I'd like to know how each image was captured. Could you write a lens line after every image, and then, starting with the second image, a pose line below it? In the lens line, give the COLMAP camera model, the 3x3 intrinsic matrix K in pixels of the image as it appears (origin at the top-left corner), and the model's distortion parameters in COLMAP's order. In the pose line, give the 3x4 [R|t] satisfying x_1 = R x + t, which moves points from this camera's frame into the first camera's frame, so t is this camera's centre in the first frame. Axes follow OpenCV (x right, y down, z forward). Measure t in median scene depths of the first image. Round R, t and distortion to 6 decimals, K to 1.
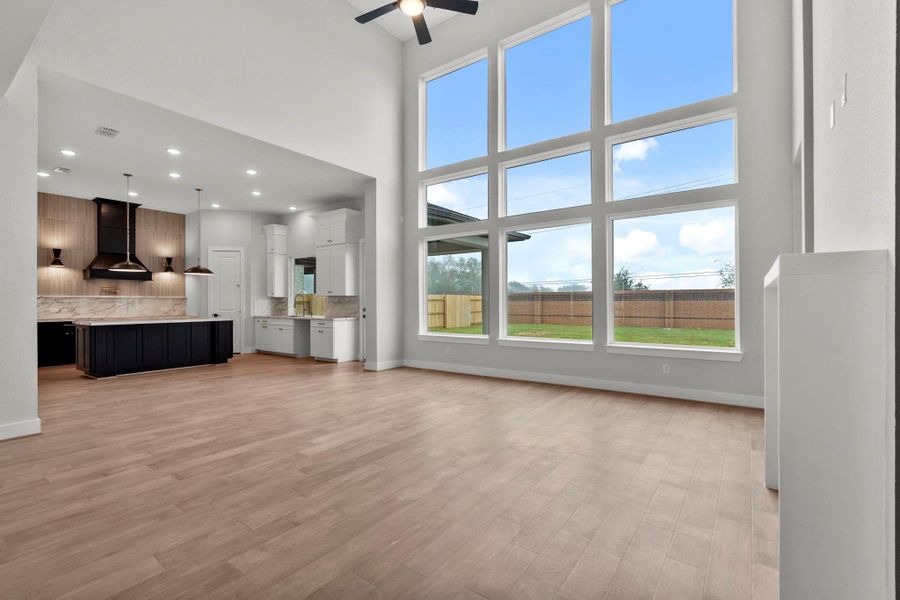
lens RADIAL K [[407.5, 0, 453.3], [0, 407.5, 301.1], [0, 0, 1]] dist [0.000488, 0.000049]
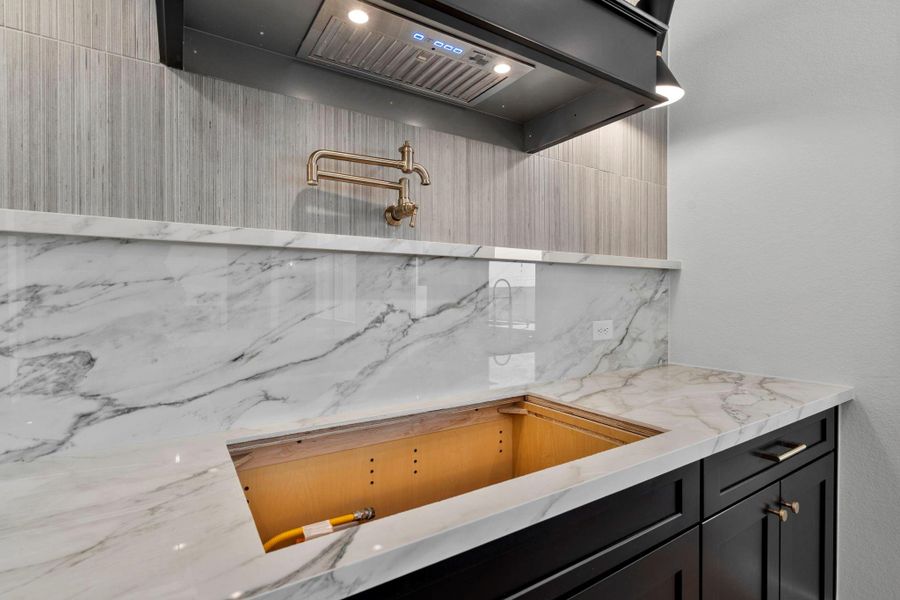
lens RADIAL K [[432.9, 0, 449.1], [0, 432.9, 296.8], [0, 0, 1]] dist [0.000063, 0.000052]
pose [[0.931135, 0.004391, -0.364649, -1.032705], [-0.000605, 0.999945, 0.010496, 0.005141], [0.364675, -0.009552, 0.931086, 1.191308]]
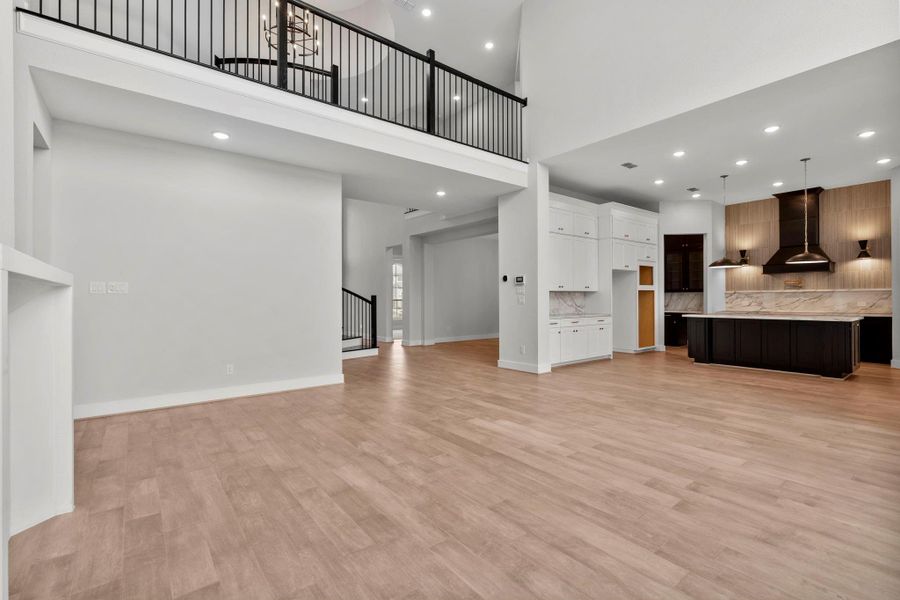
lens RADIAL K [[407.5, 0, 451.2], [0, 407.5, 298.9], [0, 0, 1]] dist [0.000488, 0.000049]
pose [[-0.275372, 0.003269, -0.961332, 0.429852], [0.009939, 0.999950, 0.000553, -0.000223], [0.961287, -0.009402, -0.275390, 0.643122]]
